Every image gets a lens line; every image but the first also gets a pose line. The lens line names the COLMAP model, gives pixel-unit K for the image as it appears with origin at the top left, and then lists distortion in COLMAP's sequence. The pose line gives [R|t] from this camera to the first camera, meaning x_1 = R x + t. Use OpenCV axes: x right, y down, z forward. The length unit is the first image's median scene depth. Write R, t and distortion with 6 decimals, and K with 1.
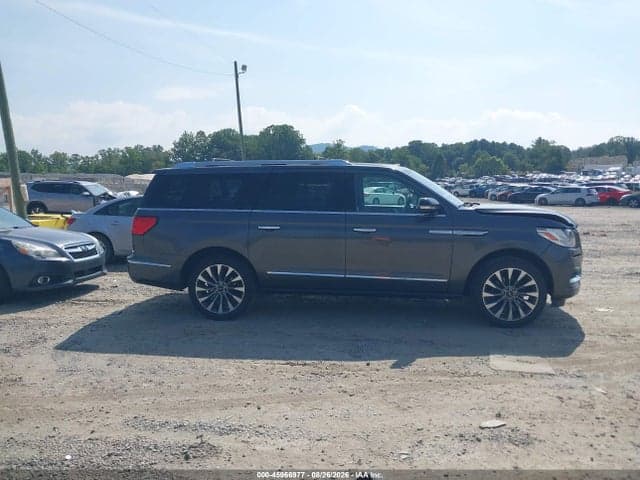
lens RADIAL K [[508.0, 0, 314.9], [0, 508.0, 235.6], [0, 0, 1]] dist [0.015955, -0.021127]
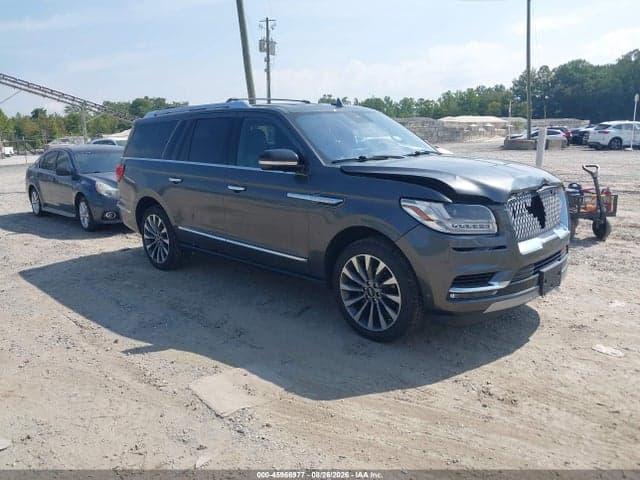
lens RADIAL K [[499.5, 0, 322.6], [0, 499.5, 237.6], [0, 0, 1]] dist [0.026602, -0.017249]
pose [[0.811963, 0.107475, -0.573729, 0.644937], [-0.038638, 0.990643, 0.130893, -0.039688], [0.582429, -0.084113, 0.808518, 0.383988]]
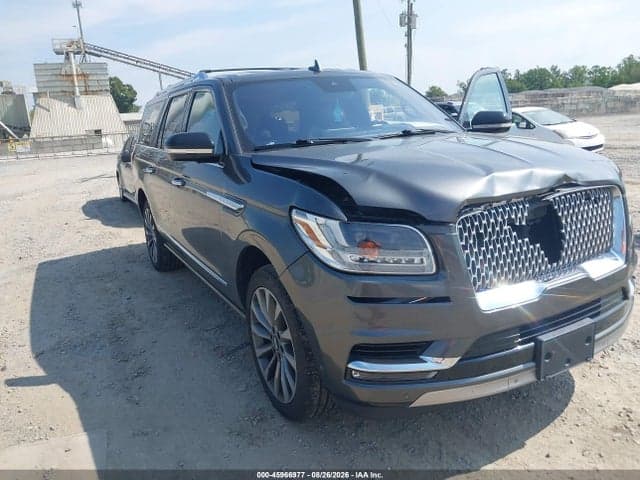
lens RADIAL K [[499.5, 0, 326.0], [0, 499.5, 234.9], [0, 0, 1]] dist [0.026602, -0.017249]
pose [[0.613772, 0.152497, -0.774615, 0.682417], [-0.024752, 0.984402, 0.174185, -0.057521], [0.789095, -0.087737, 0.607973, 0.695545]]
